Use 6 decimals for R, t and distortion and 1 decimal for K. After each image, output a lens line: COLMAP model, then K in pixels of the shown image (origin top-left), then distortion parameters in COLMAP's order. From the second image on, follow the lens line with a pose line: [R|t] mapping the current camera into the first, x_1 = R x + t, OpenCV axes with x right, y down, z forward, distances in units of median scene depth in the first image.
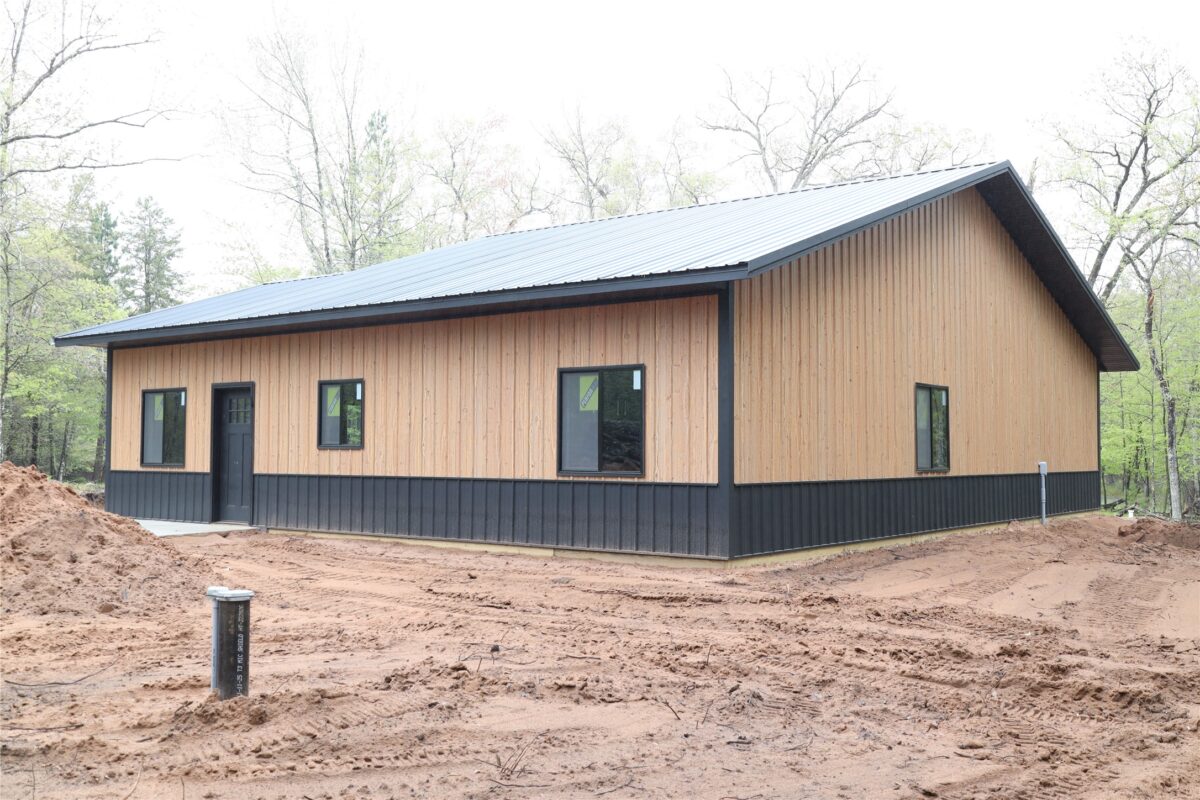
lens RADIAL K [[1196.2, 0, 600.9], [0, 1196.2, 396.1], [0, 0, 1]] dist [0.009907, 0.000000]
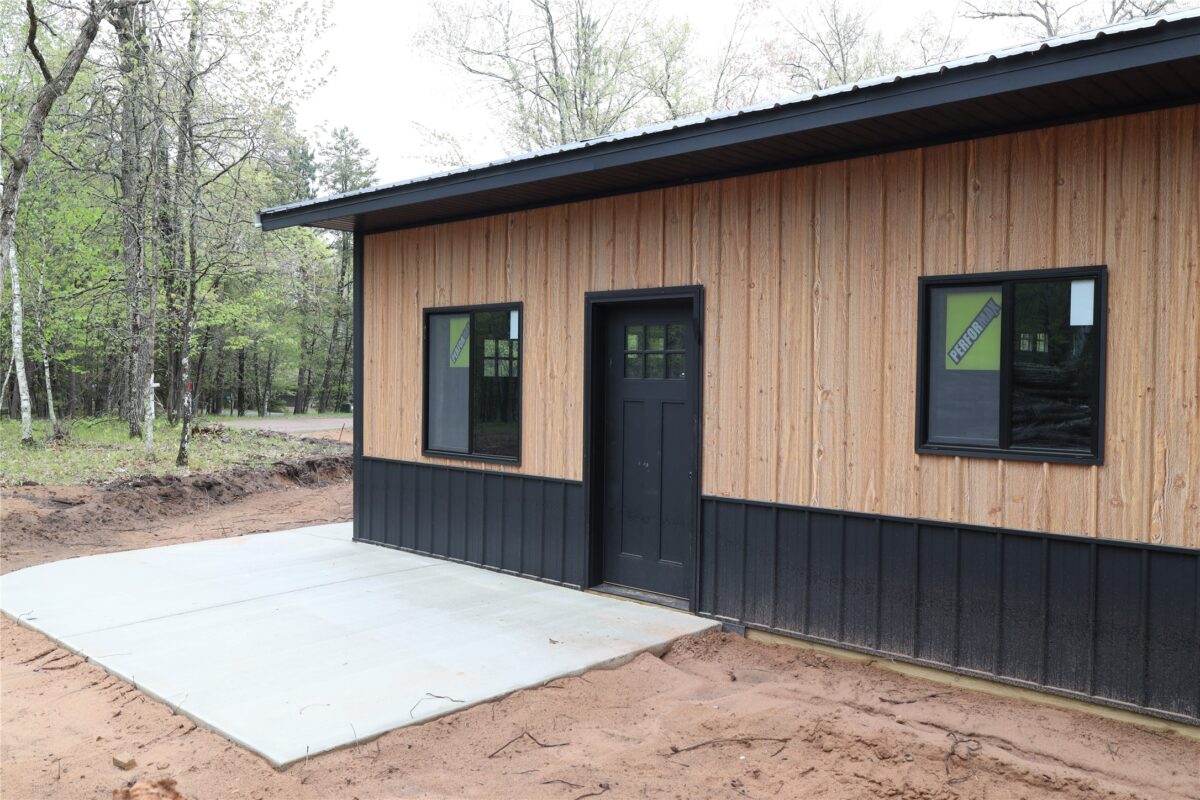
lens RADIAL K [[1041.5, 0, 596.2], [0, 1041.5, 402.4], [0, 0, 1]] dist [0.010771, 0.005343]
pose [[0.993428, 0.010711, -0.113958, -0.260044], [-0.002691, 0.997522, 0.070301, 0.003507], [0.114428, -0.069532, 0.990995, 0.564409]]
